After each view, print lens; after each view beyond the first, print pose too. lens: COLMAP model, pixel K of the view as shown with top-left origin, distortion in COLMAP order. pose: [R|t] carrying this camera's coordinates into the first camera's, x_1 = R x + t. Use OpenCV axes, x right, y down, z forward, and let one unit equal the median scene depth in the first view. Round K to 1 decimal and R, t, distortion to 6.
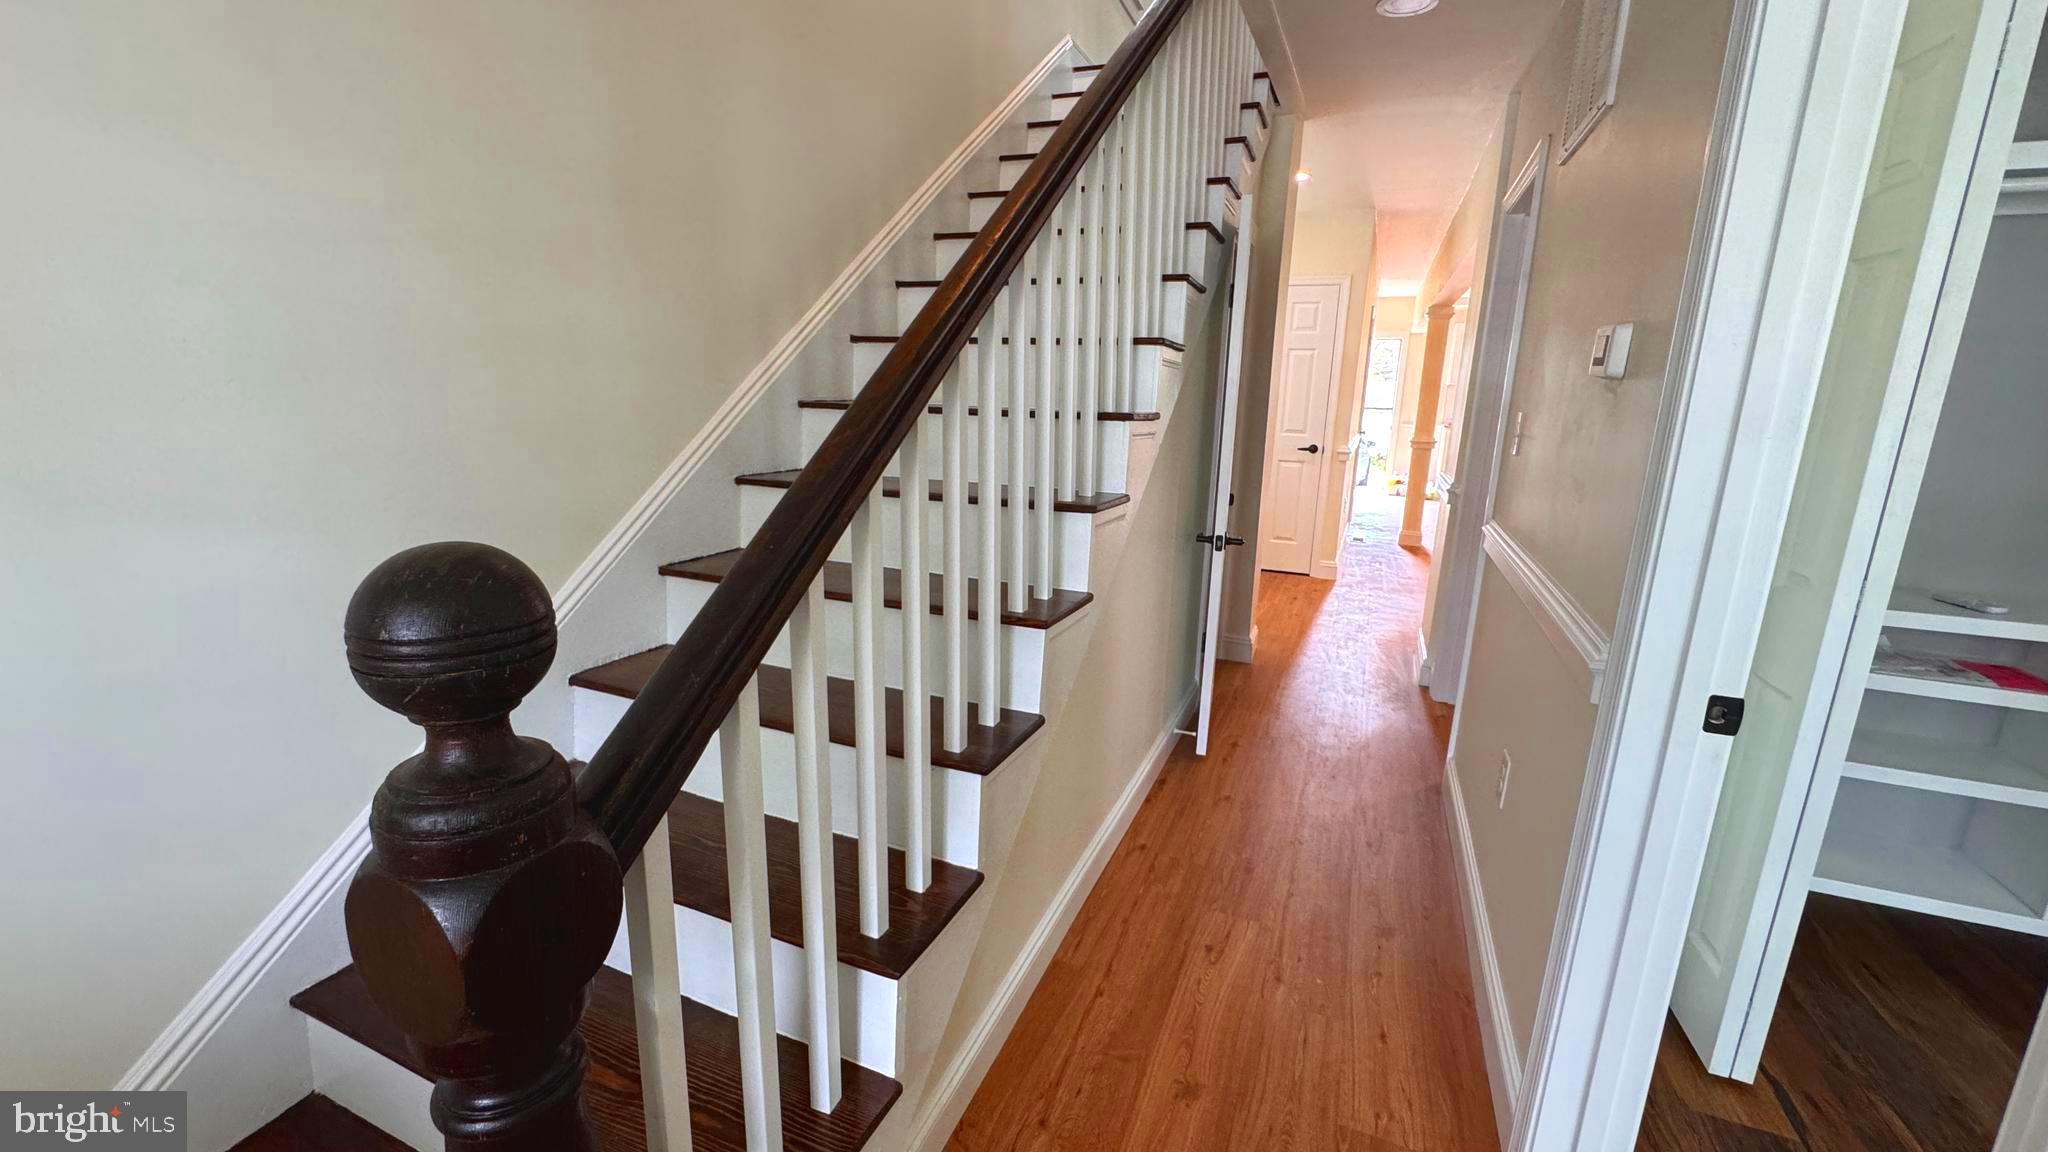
lens RADIAL K [[819.5, 0, 1022.7], [0, 819.5, 573.2], [0, 0, 1]] dist [-0.003110, -0.000147]
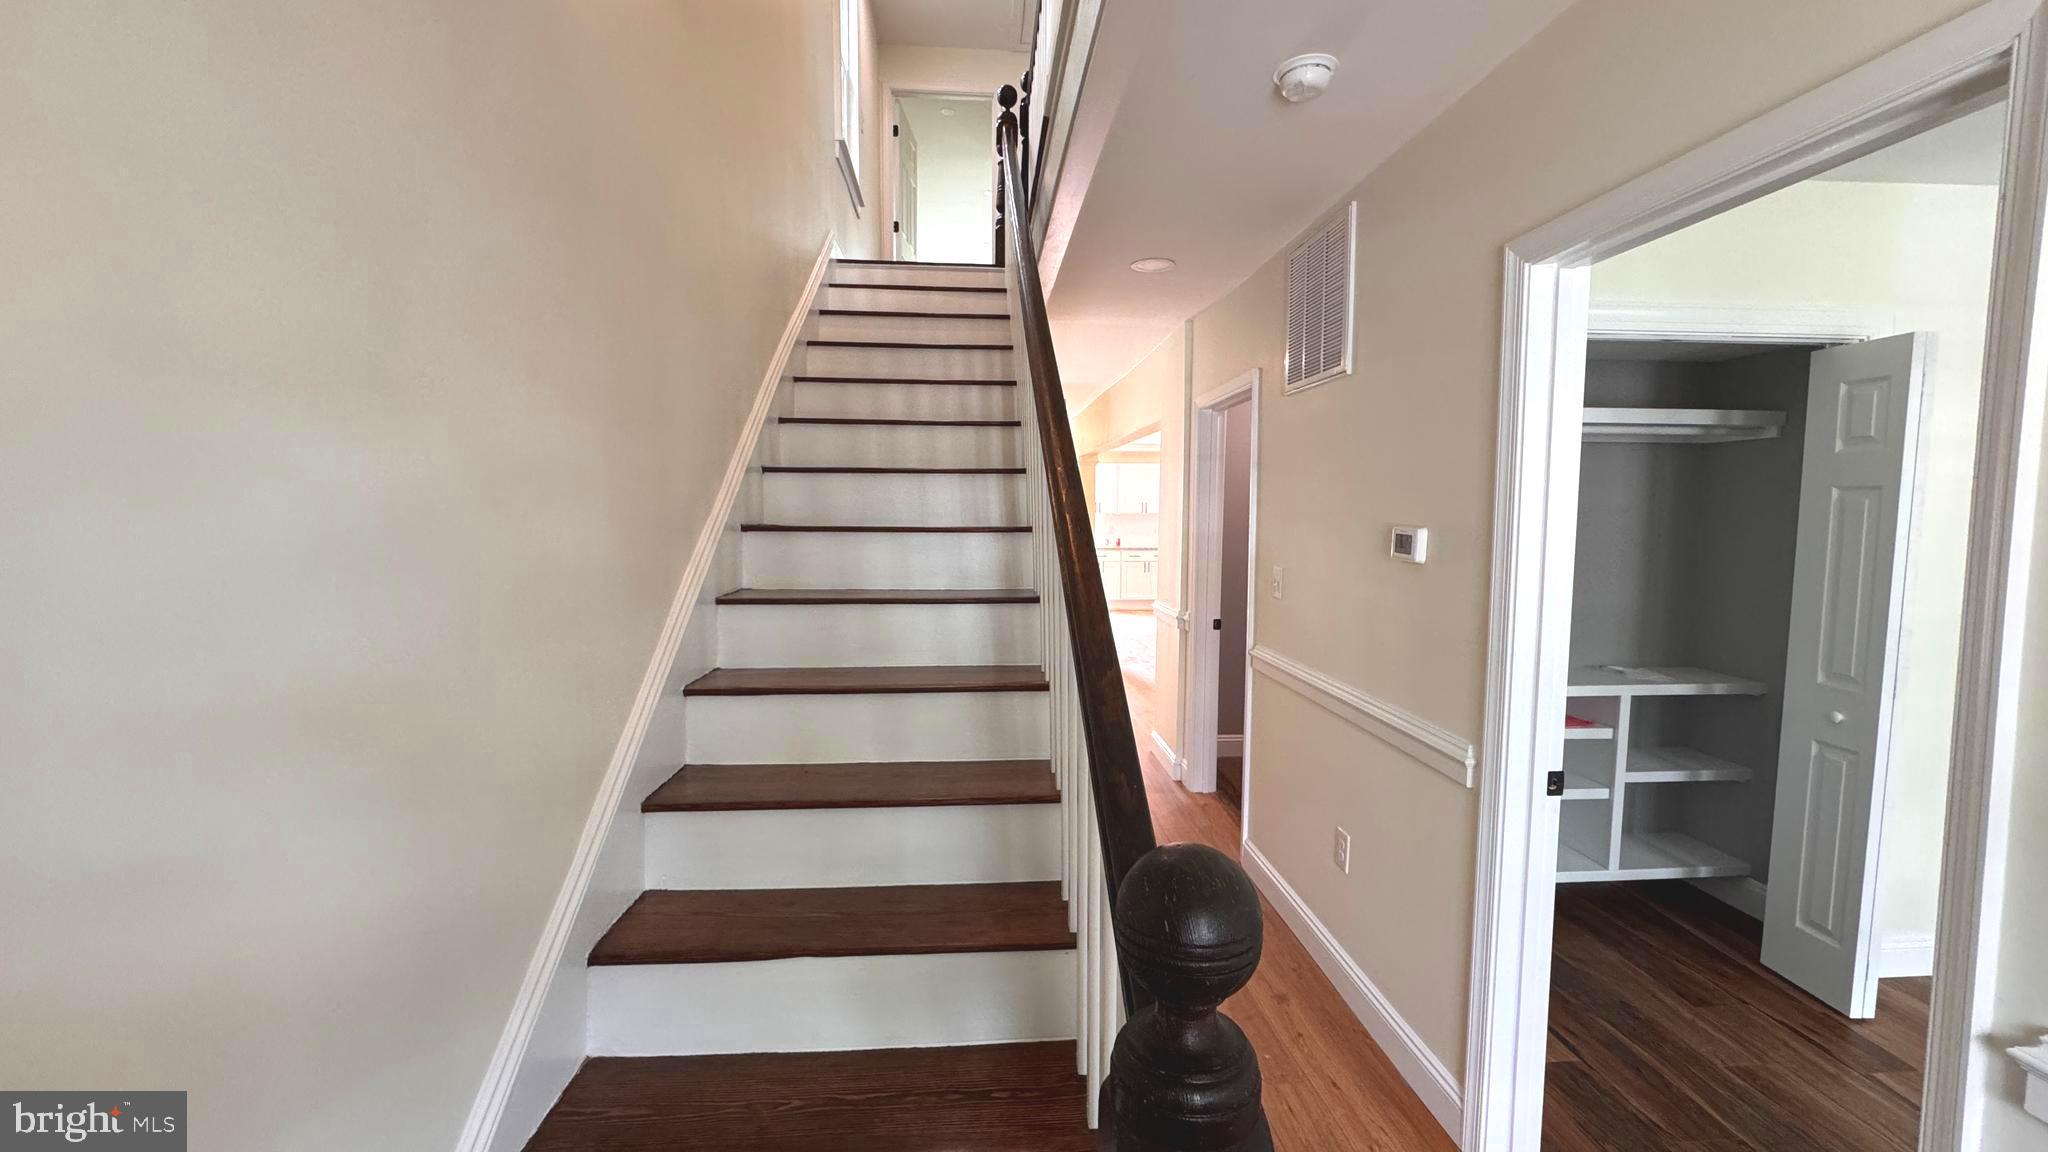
lens RADIAL K [[819.5, 0, 1022.7], [0, 819.5, 573.2], [0, 0, 1]] dist [-0.003110, -0.000147]
pose [[0.892289, -0.059370, 0.447544, -0.532775], [0.121370, 0.986366, -0.111133, -0.125885], [-0.434845, 0.153481, 0.887330, -0.010138]]
